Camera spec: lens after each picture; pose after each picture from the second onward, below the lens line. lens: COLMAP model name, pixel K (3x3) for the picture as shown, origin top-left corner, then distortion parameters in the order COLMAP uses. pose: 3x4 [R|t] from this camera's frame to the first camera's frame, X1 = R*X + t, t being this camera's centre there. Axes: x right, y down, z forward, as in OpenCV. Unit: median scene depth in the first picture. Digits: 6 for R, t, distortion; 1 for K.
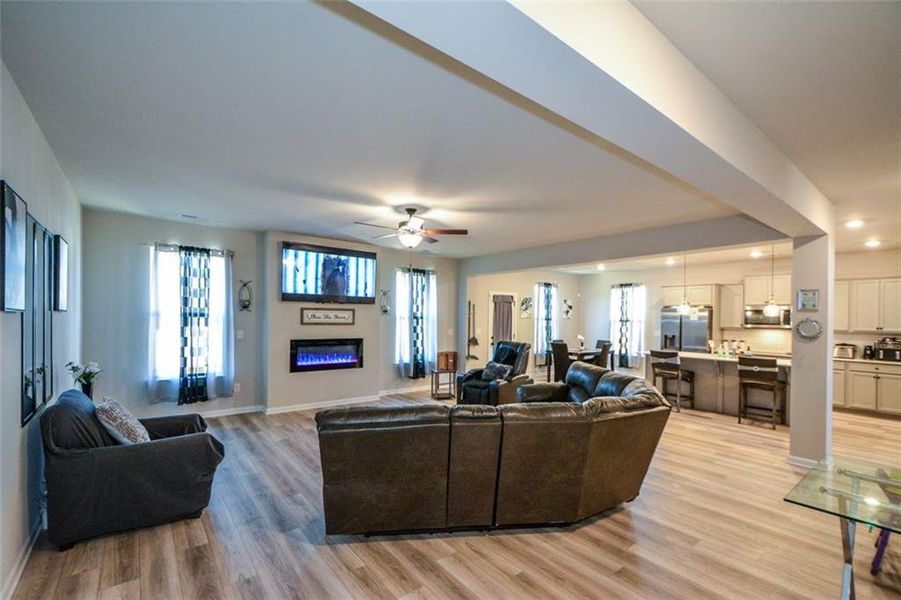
lens RADIAL K [[396.0, 0, 452.2], [0, 396.0, 320.5], [0, 0, 1]] dist [-0.004057, -0.000666]
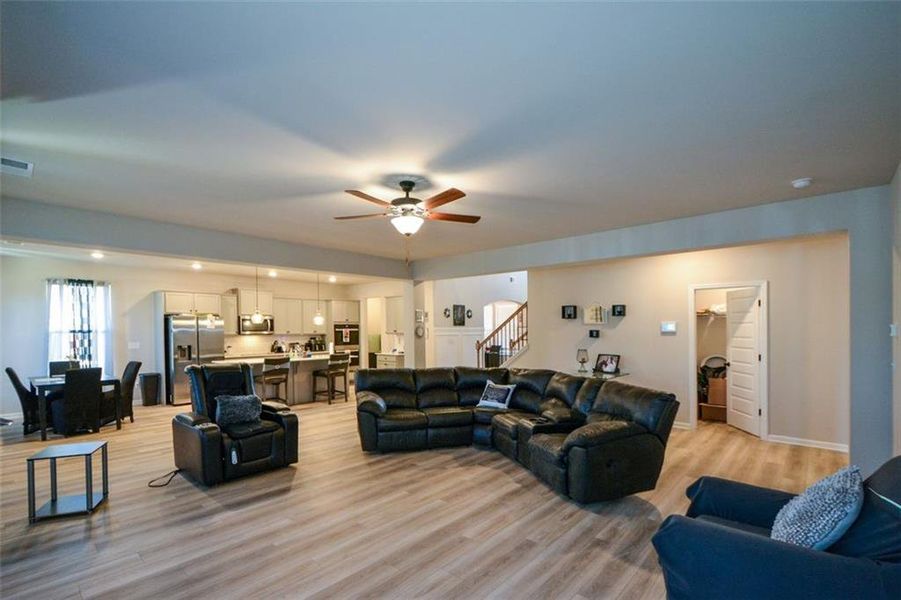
lens RADIAL K [[396.0, 0, 450.5], [0, 396.0, 327.7], [0, 0, 1]] dist [-0.004057, -0.000666]
pose [[-0.144815, -0.011493, 0.989392, -0.461418], [0.013711, 0.999813, 0.013620, -0.008398], [-0.989364, 0.015538, -0.144630, 0.562897]]
